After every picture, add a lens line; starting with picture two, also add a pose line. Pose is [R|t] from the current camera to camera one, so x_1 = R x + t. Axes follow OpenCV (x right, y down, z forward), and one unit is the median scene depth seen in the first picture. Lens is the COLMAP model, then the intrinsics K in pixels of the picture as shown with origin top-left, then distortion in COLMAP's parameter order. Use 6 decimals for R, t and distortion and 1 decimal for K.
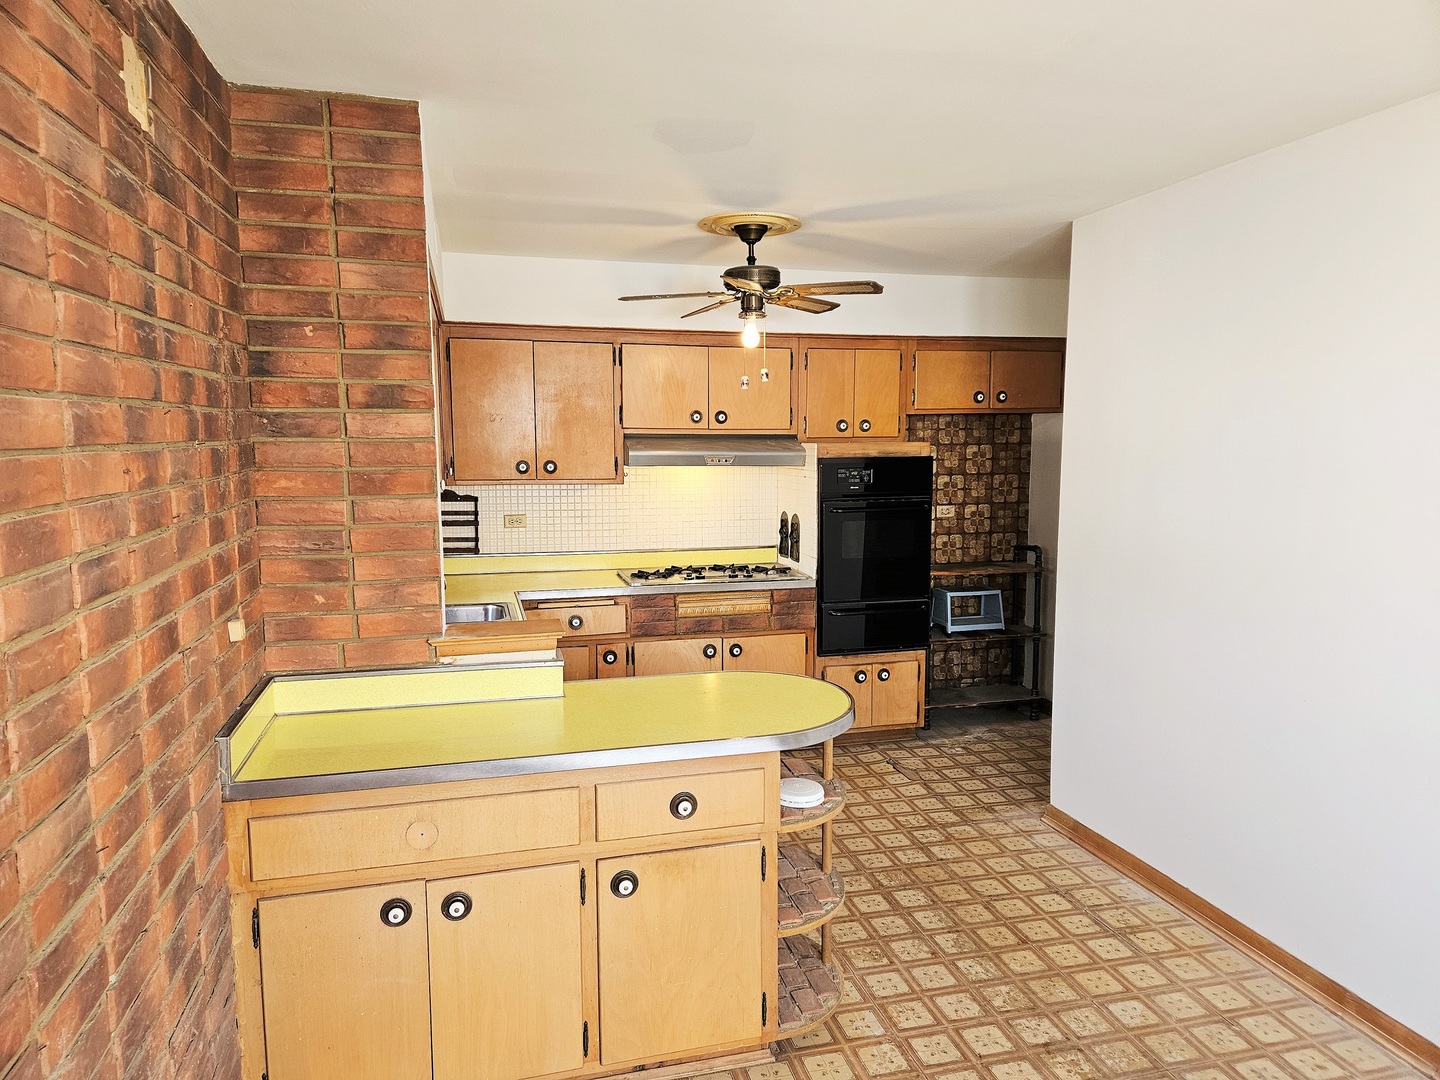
lens RADIAL K [[950.8, 0, 722.2], [0, 950.8, 549.5], [0, 0, 1]] dist [0.086012, -0.067710]
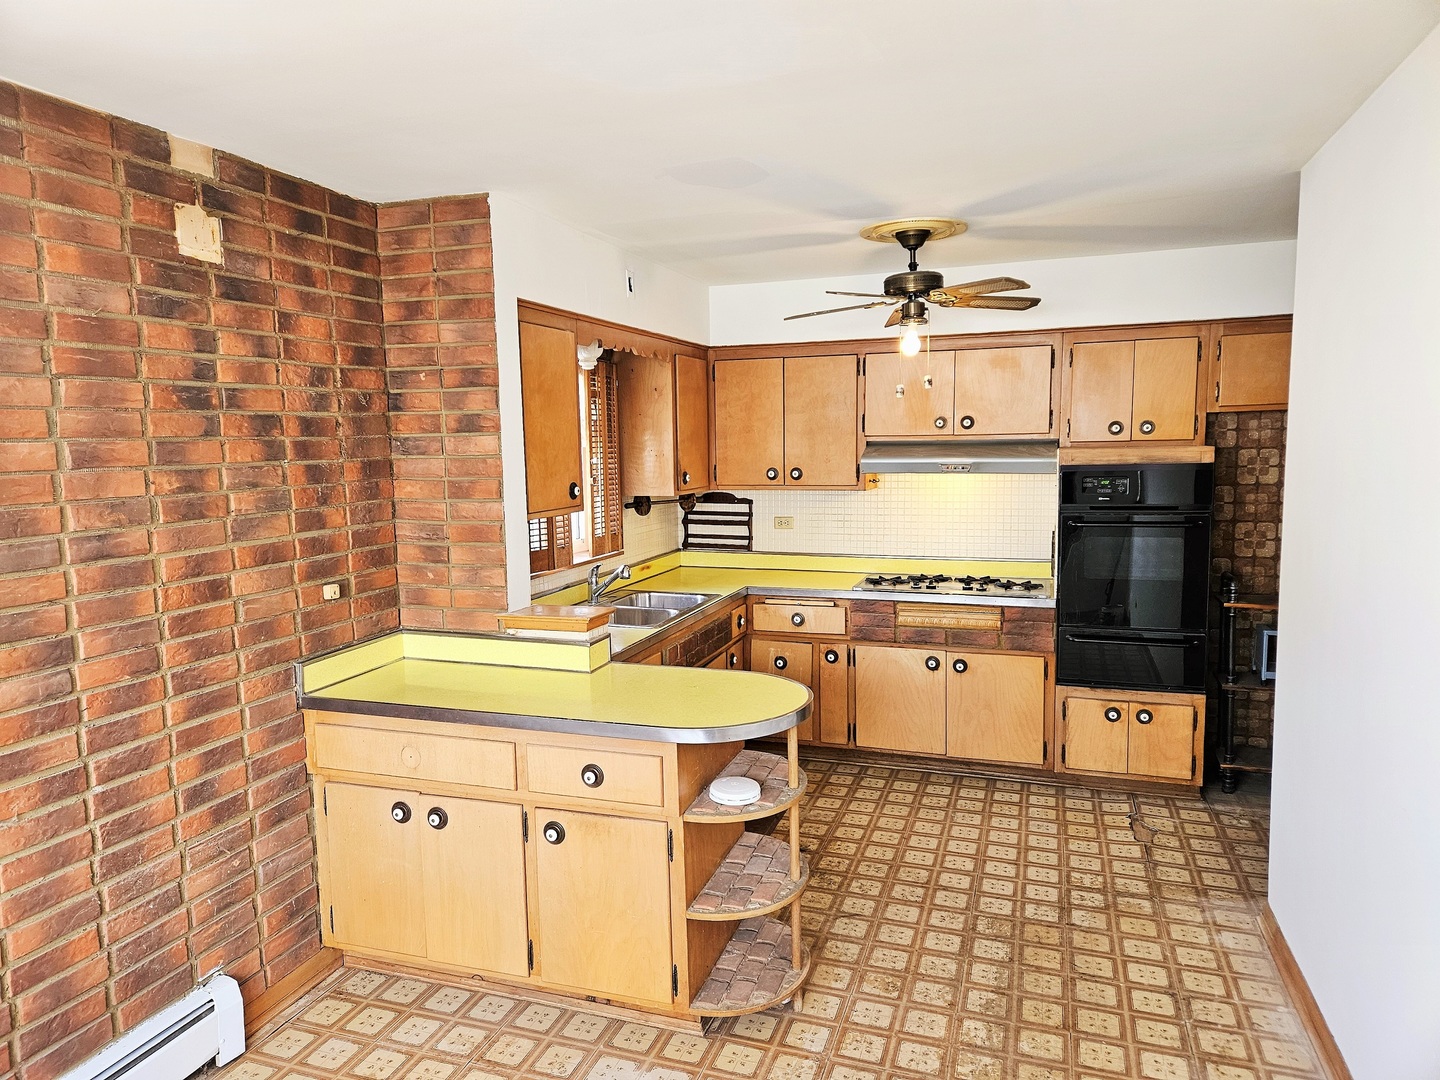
lens RADIAL K [[950.8, 0, 722.2], [0, 950.8, 549.5], [0, 0, 1]] dist [0.086012, -0.067710]
pose [[0.828089, 0.053184, -0.558068, 0.424039], [-0.052301, 0.998477, 0.017548, -0.018899], [0.558151, 0.014656, 0.829610, 0.077449]]
